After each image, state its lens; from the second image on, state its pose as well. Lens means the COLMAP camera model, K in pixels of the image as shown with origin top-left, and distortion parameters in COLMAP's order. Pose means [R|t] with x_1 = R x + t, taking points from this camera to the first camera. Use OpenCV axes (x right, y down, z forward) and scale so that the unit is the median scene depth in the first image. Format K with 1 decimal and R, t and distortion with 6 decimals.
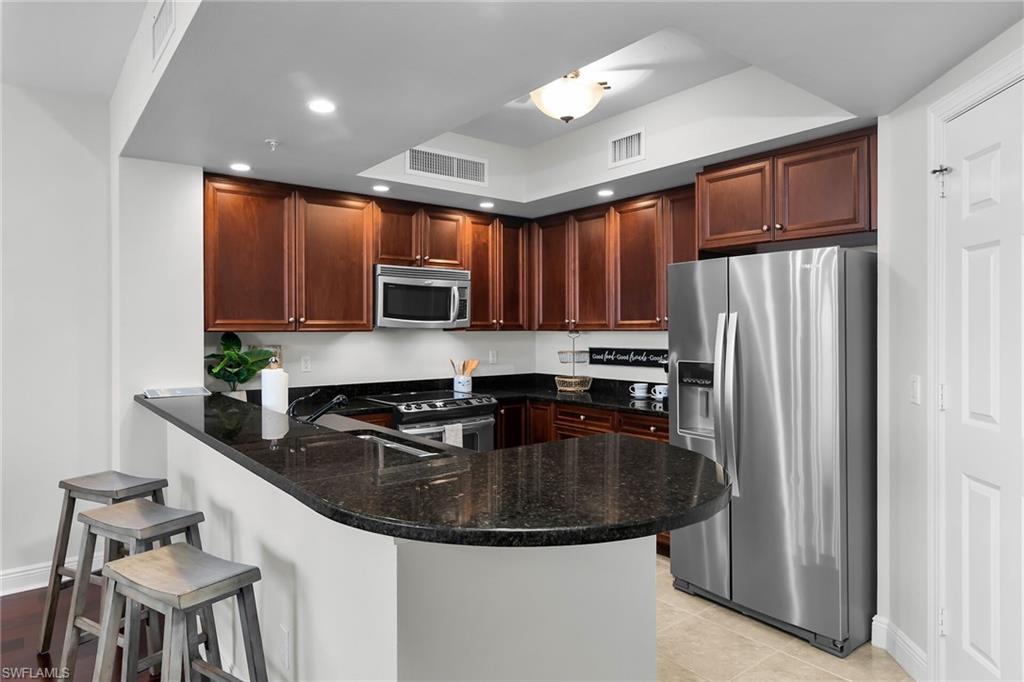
lens RADIAL K [[594.9, 0, 512.0], [0, 594.9, 341.0], [0, 0, 1]] dist [0.016202, -0.002348]
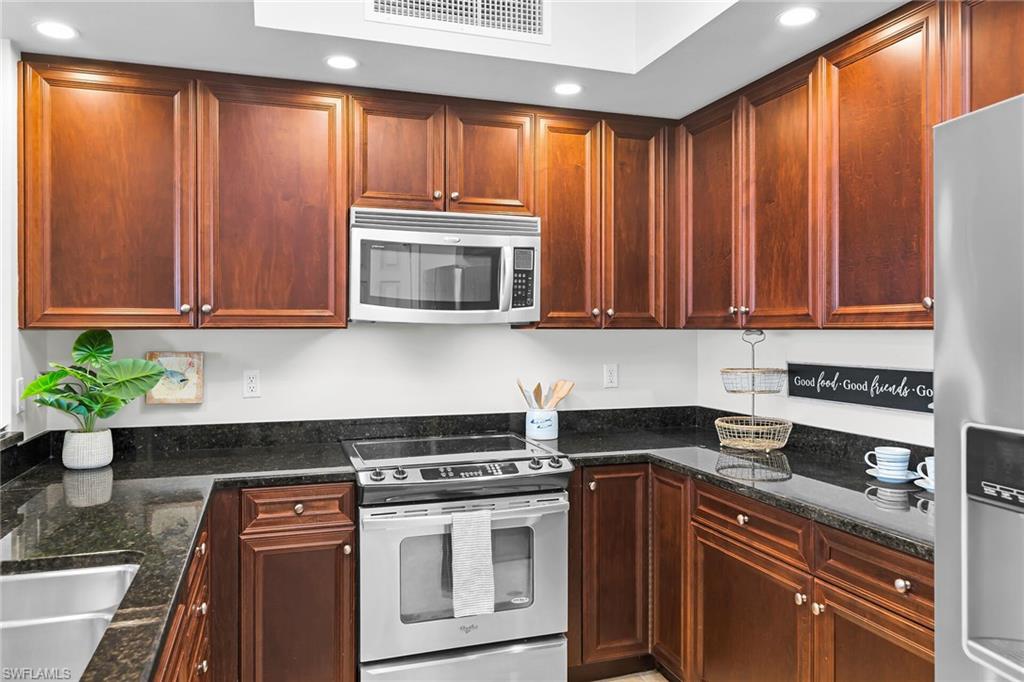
lens RADIAL K [[721.1, 0, 510.0], [0, 721.1, 336.9], [0, 0, 1]] dist [0.002901, 0.004566]
pose [[0.942500, 0.006536, -0.334142, 0.122931], [-0.009278, 0.999935, -0.006610, -0.005189], [0.334077, 0.009330, 0.942500, 0.382837]]
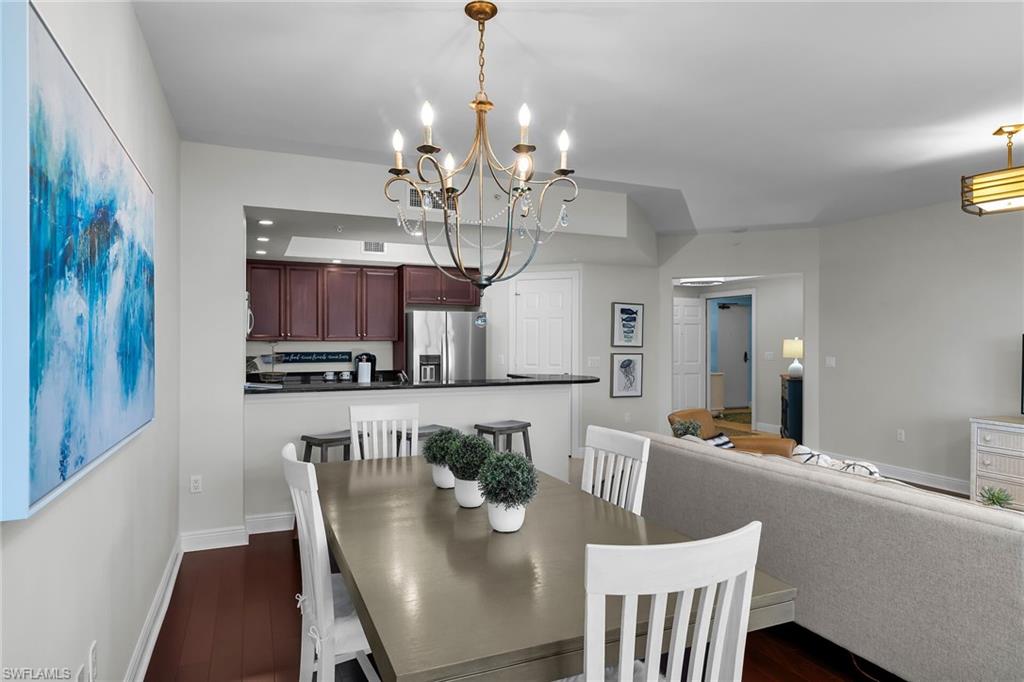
lens RADIAL K [[594.9, 0, 512.0], [0, 594.9, 341.0], [0, 0, 1]] dist [0.016202, -0.002348]
pose [[0.259154, 0.004726, 0.965825, -1.271695], [0.015561, 0.999838, -0.009068, 0.005917], [-0.965711, 0.017379, 0.259038, 0.043286]]
